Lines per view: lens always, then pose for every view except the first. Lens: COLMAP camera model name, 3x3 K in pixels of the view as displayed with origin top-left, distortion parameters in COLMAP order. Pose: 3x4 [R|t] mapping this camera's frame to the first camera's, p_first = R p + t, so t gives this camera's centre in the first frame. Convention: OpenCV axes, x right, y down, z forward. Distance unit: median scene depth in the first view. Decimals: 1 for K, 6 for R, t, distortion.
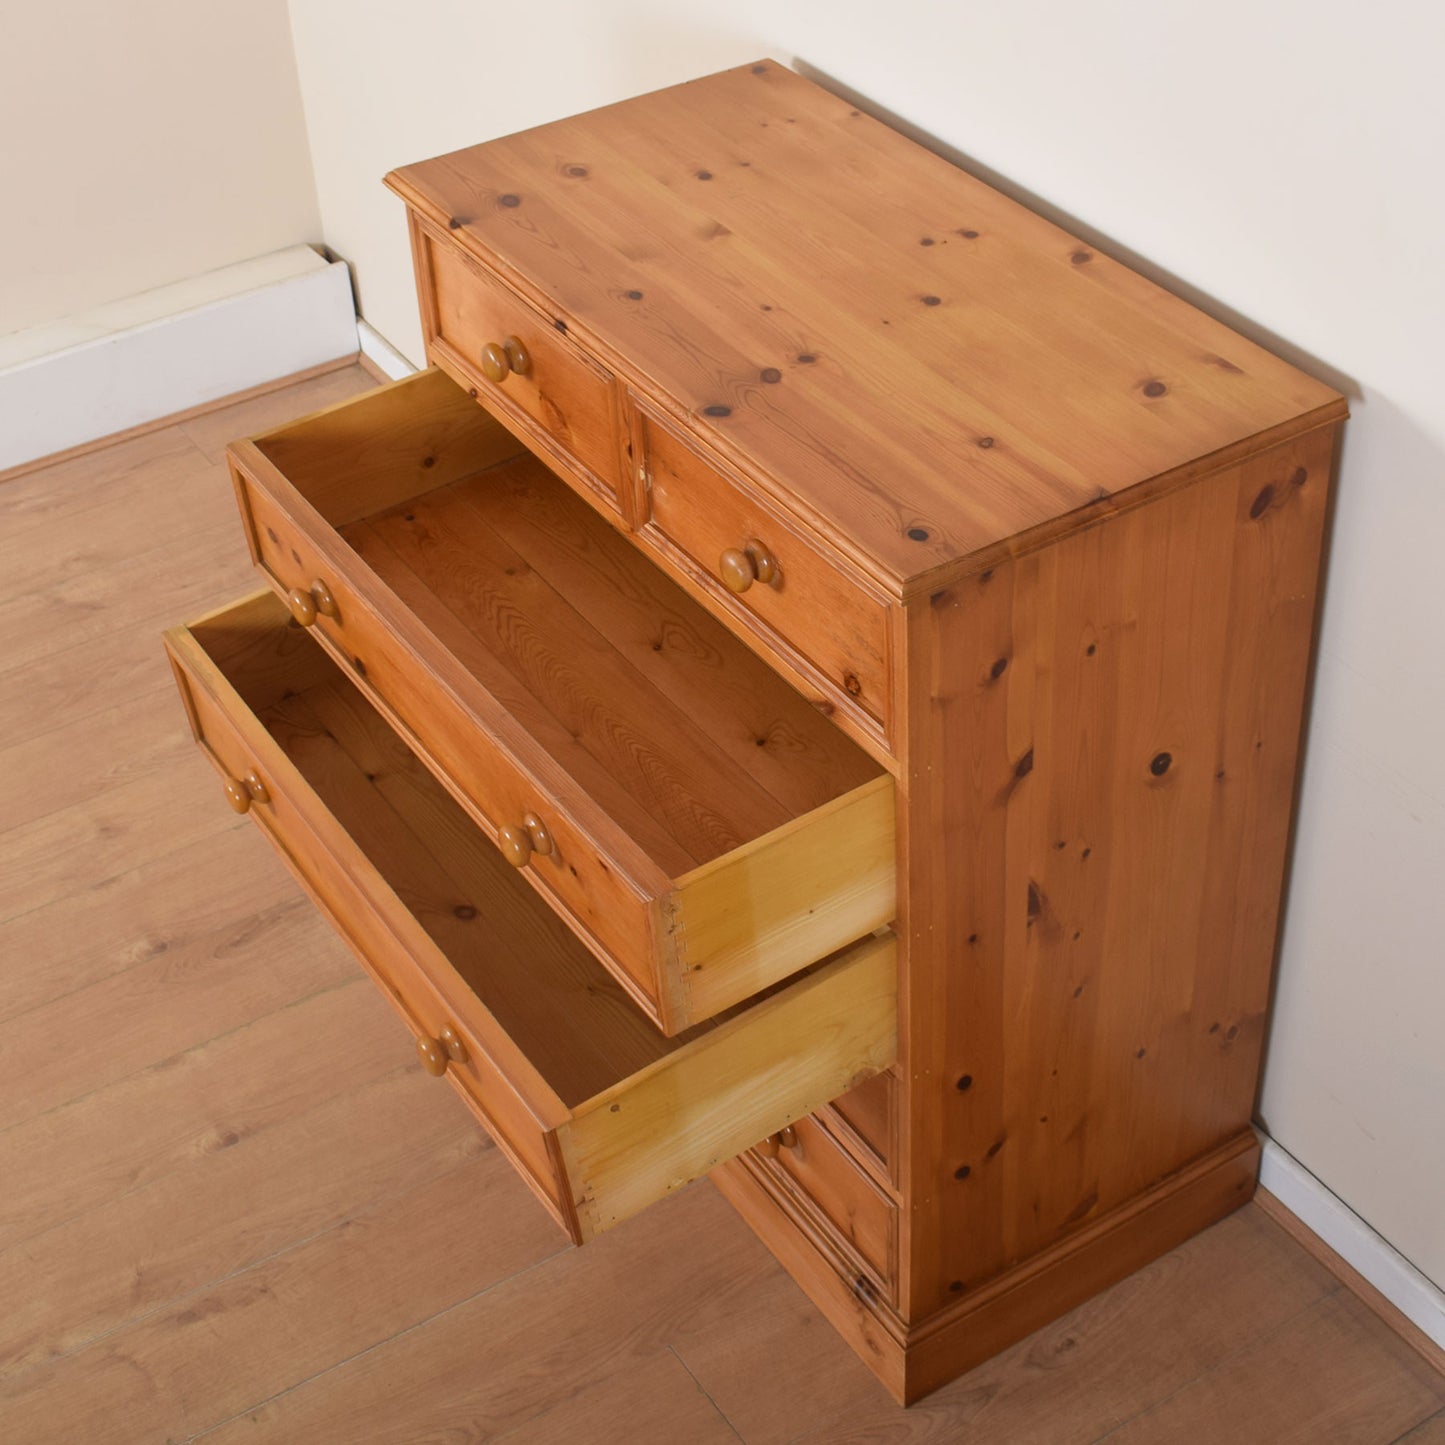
lens RADIAL K [[2473.7, 0, 750.3], [0, 2473.7, 638.7], [0, 0, 1]] dist [-0.085694, -0.027901]
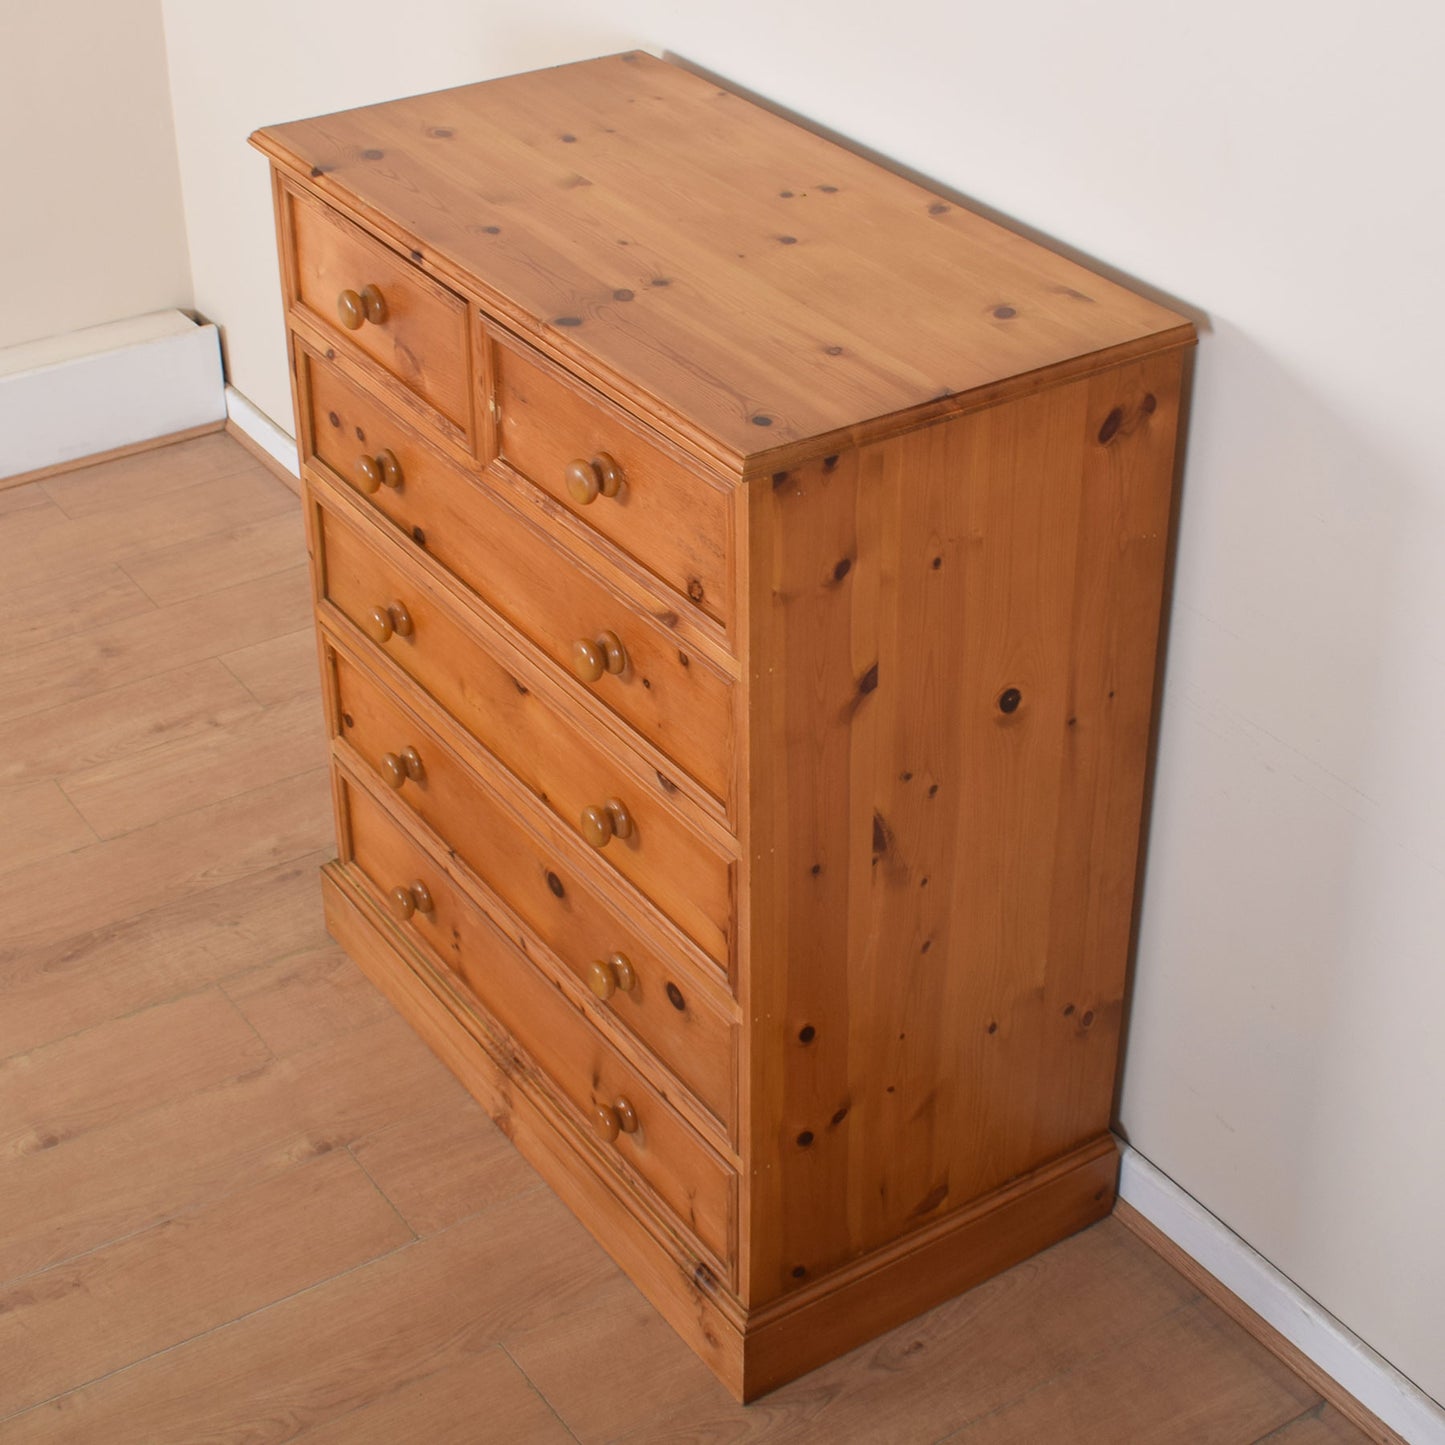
lens RADIAL K [[2595.1, 0, 727.1], [0, 2595.1, 638.7], [0, 0, 1]] dist [-0.091785, 0.000527]
pose [[0.999244, 0.024936, 0.029817, 0.019461], [-0.021800, 0.994624, -0.101234, 0.119310], [-0.032181, 0.100508, 0.994416, -0.026944]]
